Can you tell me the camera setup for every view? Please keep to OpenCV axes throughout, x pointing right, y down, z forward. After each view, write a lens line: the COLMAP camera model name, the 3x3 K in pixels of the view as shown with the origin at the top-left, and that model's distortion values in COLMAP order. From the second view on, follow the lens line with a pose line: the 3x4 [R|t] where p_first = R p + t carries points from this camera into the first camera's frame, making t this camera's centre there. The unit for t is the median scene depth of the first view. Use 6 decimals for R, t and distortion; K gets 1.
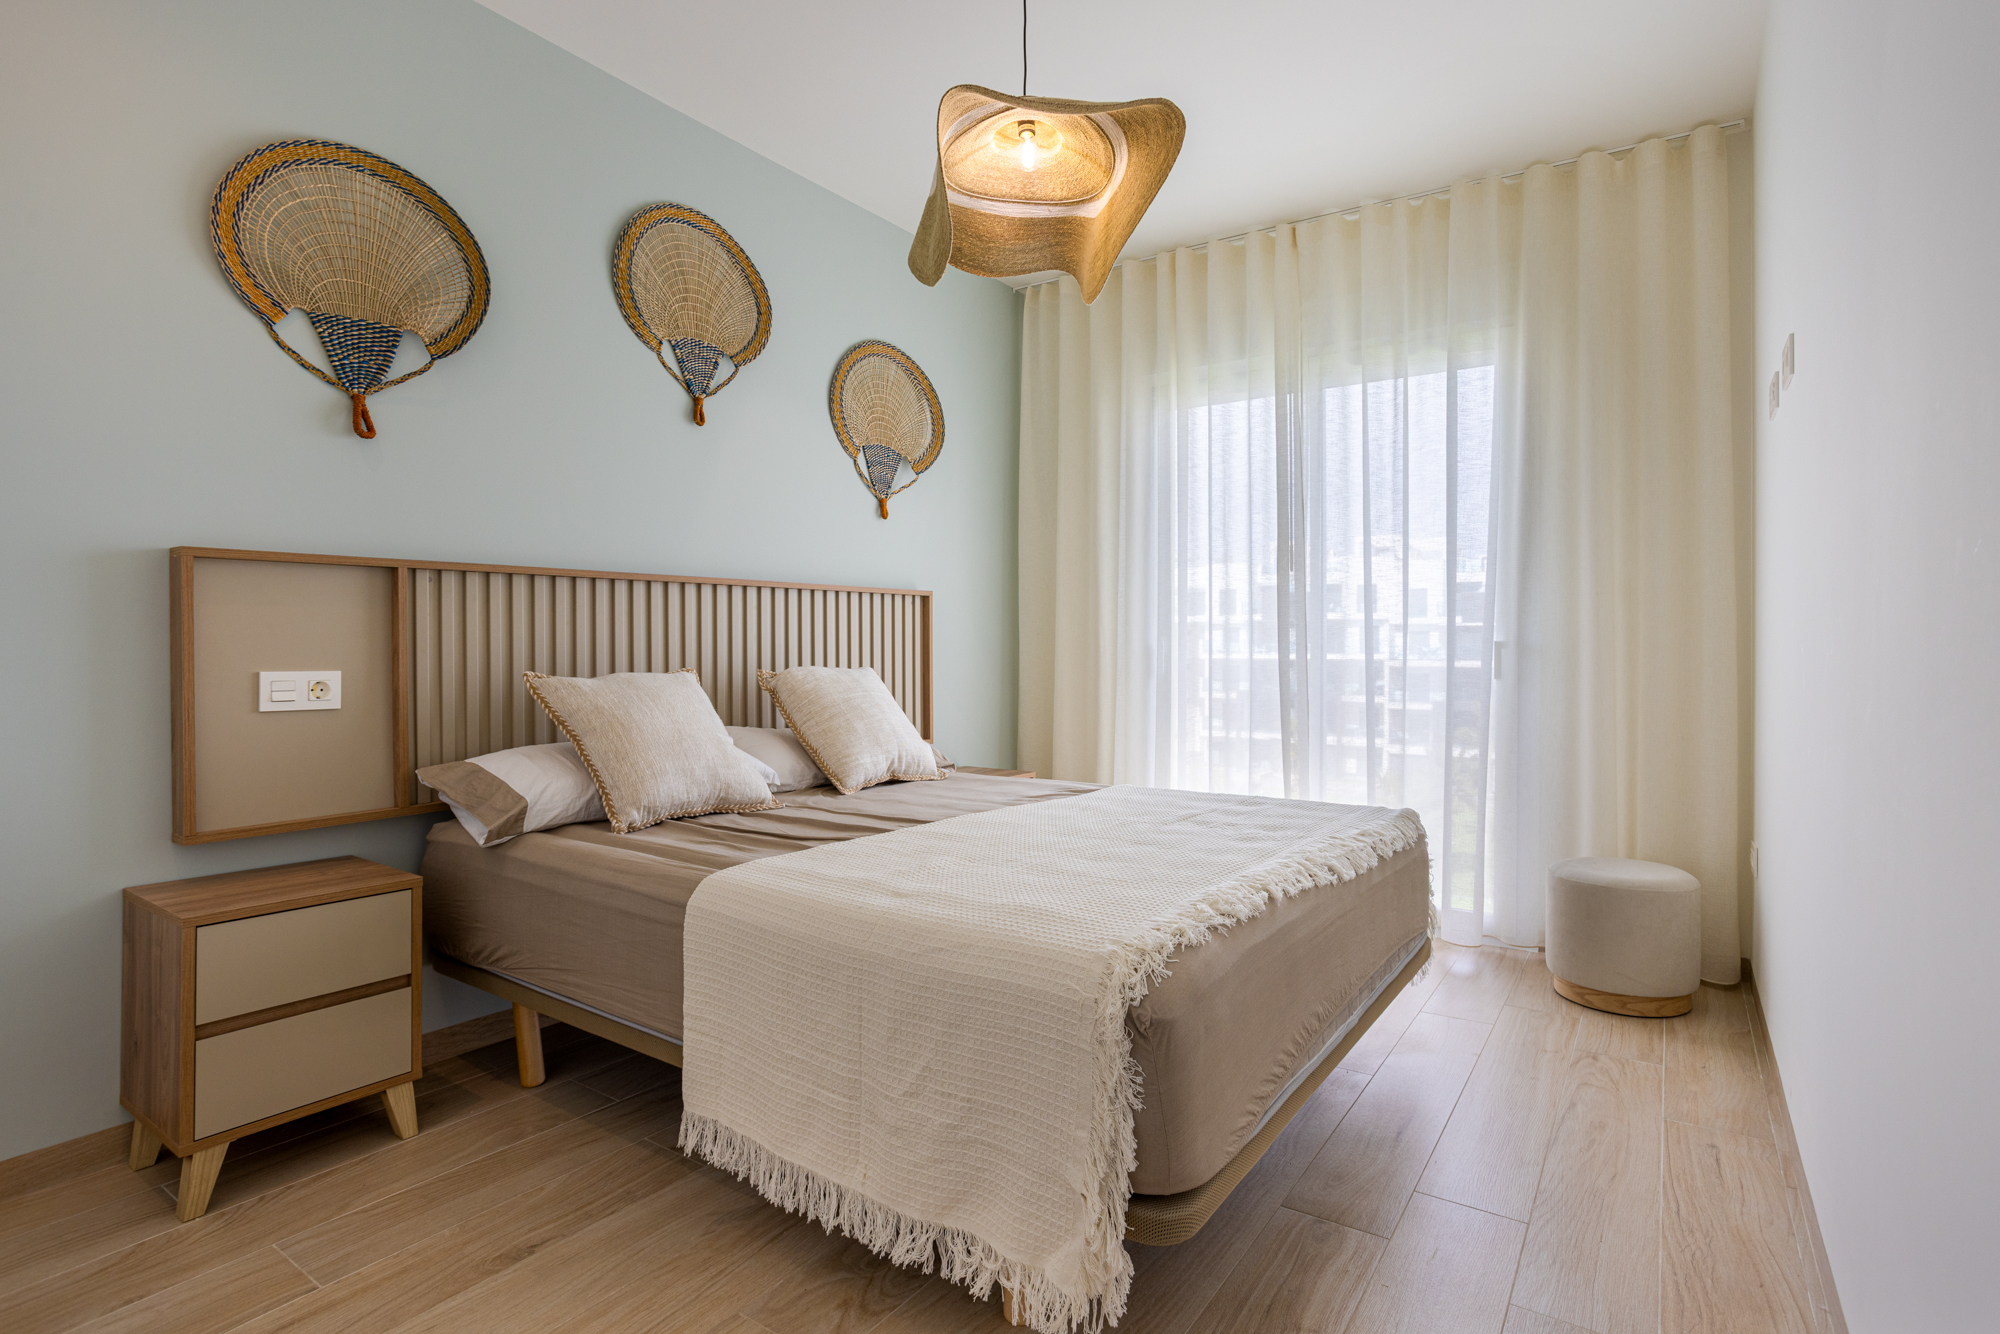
lens RADIAL K [[981.4, 0, 1000.0], [0, 981.4, 667.0], [0, 0, 1]] dist [-0.002755, 0.000283]
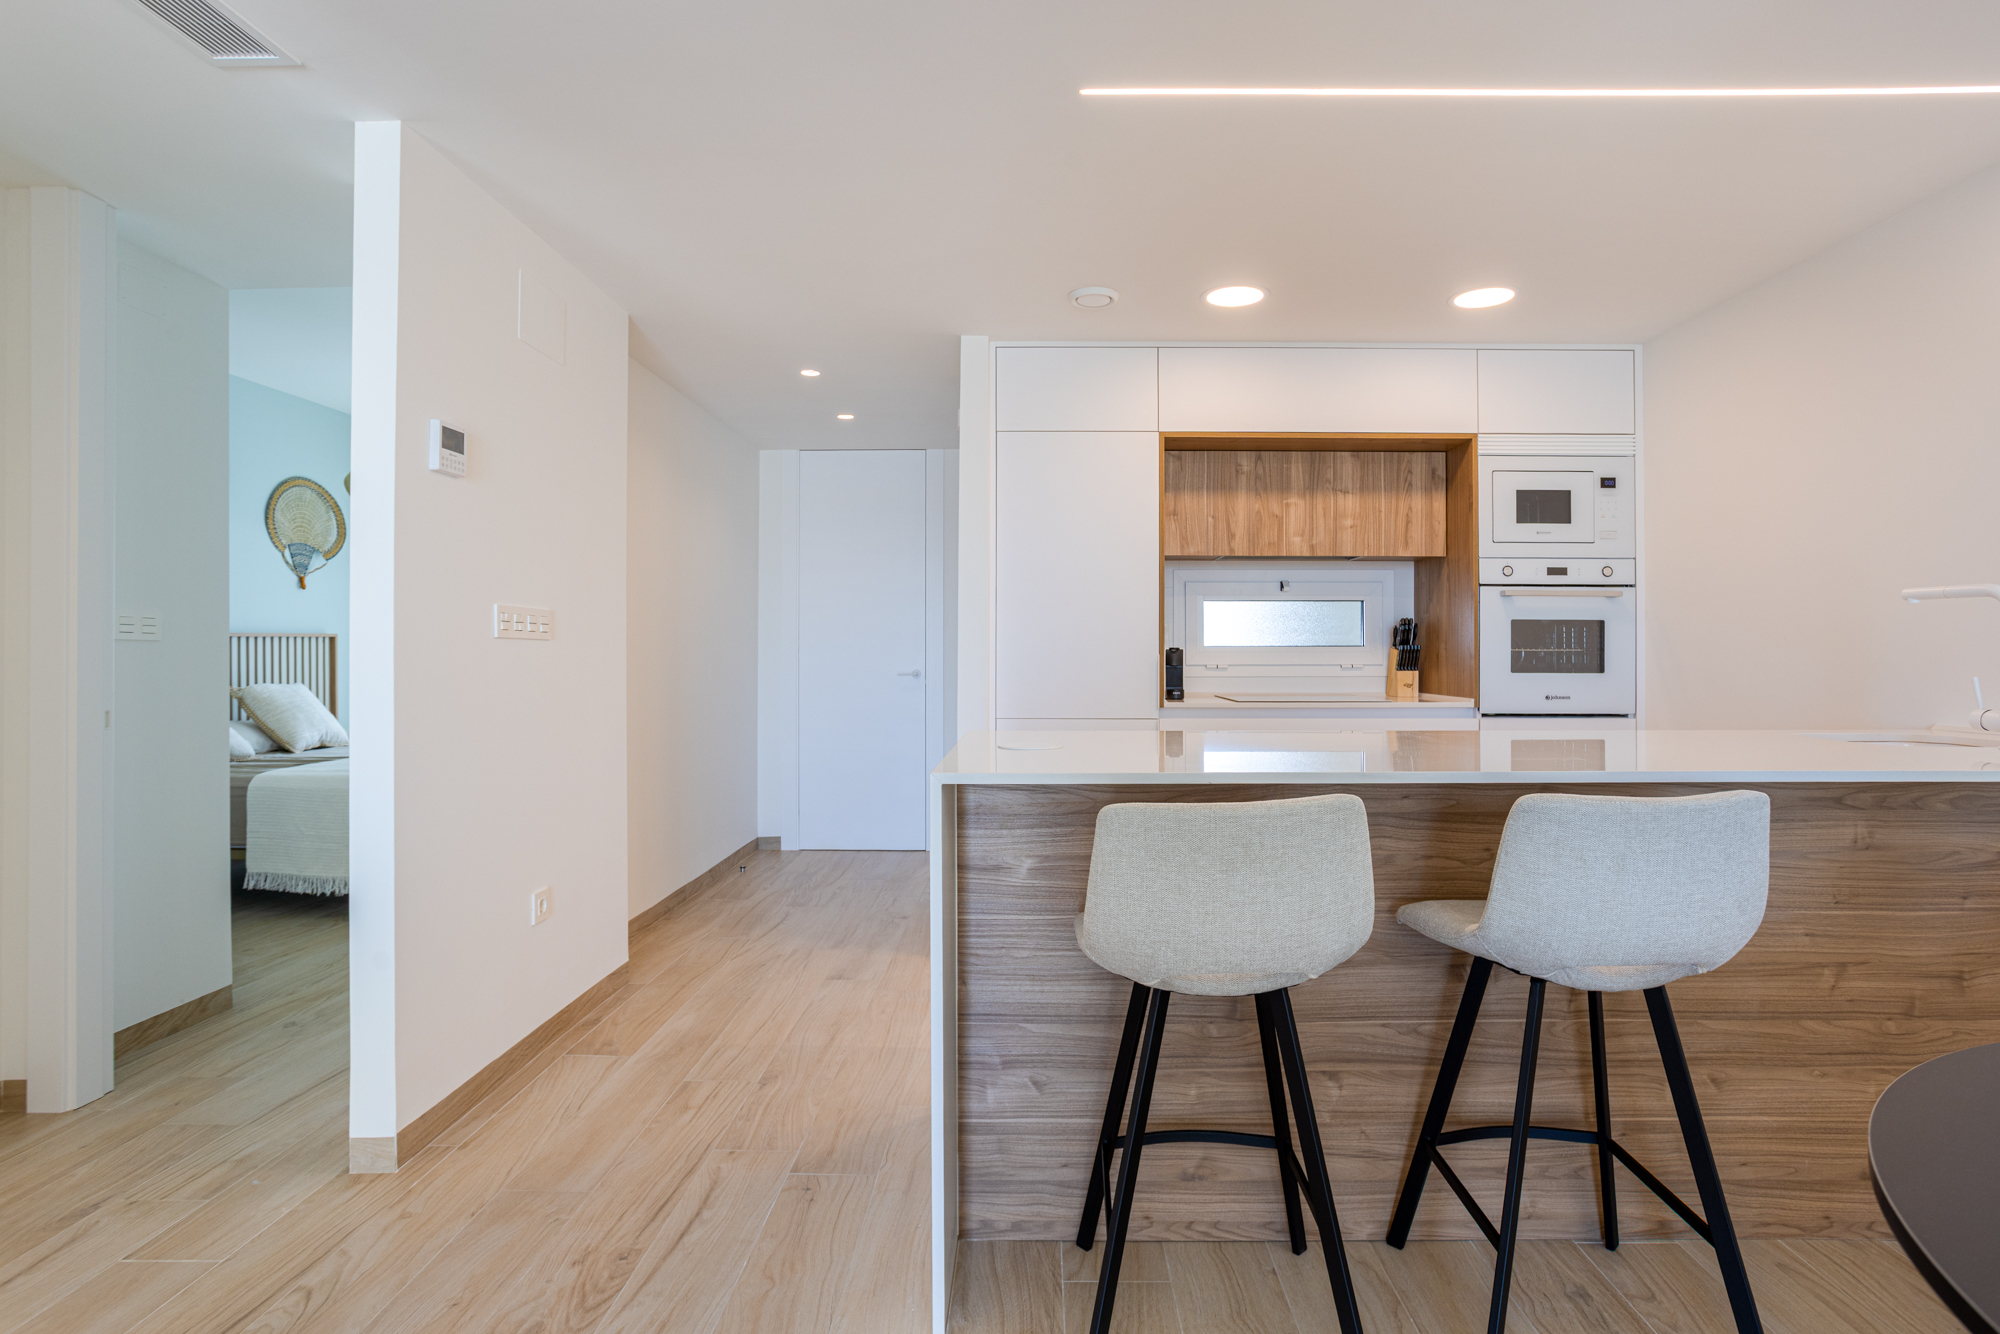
lens RADIAL K [[1011.0, 0, 1036.0], [0, 1011.0, 641.9], [0, 0, 1]] dist [-0.019387, 0.000728]
pose [[0.824898, 0.004682, 0.565263, -0.056841], [0.007936, 0.999771, -0.019862, -0.024686], [-0.565227, 0.020870, 0.824672, -1.066502]]
